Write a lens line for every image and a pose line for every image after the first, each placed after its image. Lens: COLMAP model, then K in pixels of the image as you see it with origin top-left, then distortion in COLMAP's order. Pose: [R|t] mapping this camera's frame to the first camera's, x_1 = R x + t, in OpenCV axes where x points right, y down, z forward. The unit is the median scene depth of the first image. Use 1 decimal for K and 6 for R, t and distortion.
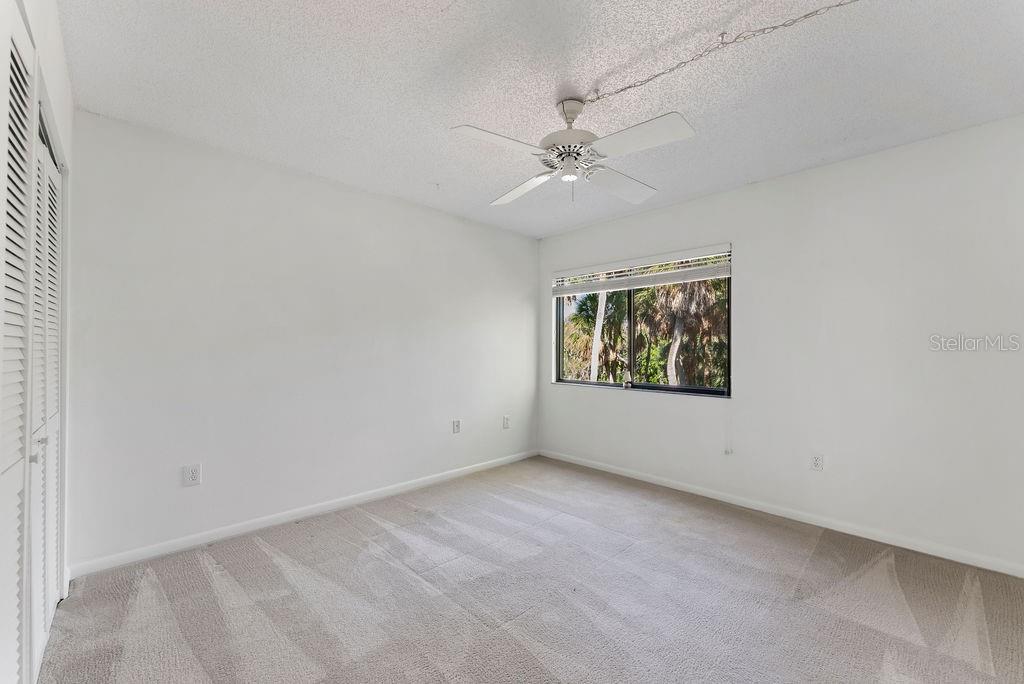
lens RADIAL K [[414.4, 0, 514.1], [0, 414.4, 343.5], [0, 0, 1]] dist [0.004097, -0.001356]
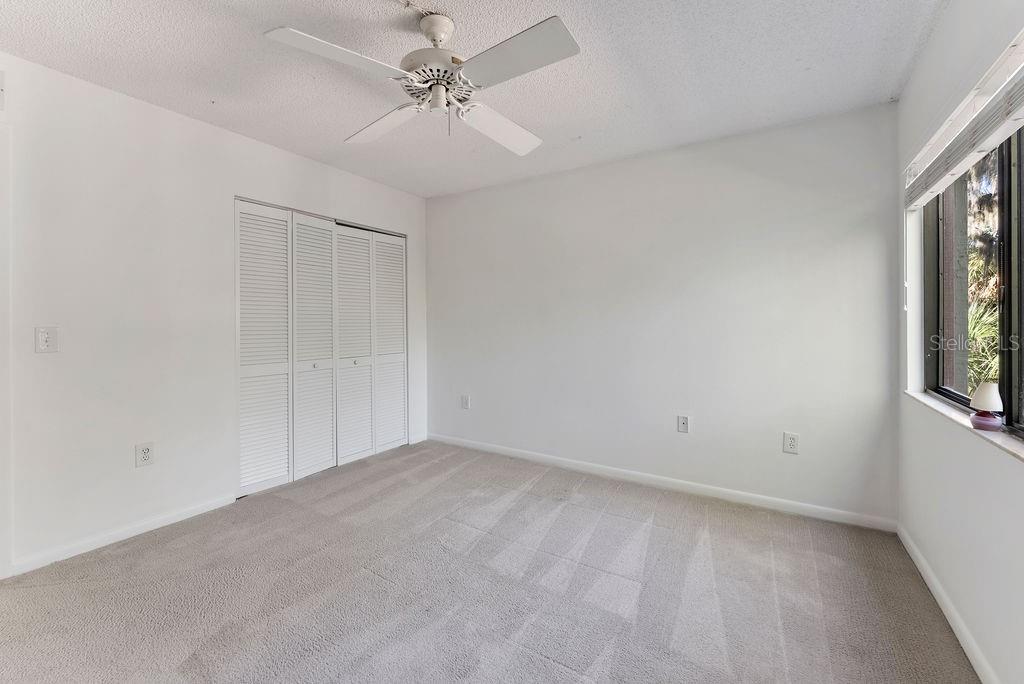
lens RADIAL K [[414.4, 0, 499.1], [0, 414.4, 324.3], [0, 0, 1]] dist [0.004097, -0.001356]
pose [[0.231398, 0.004220, -0.972850, 0.741558], [0.014003, 0.999873, 0.007668, 0.009533], [0.972758, -0.015397, 0.231310, 0.712809]]
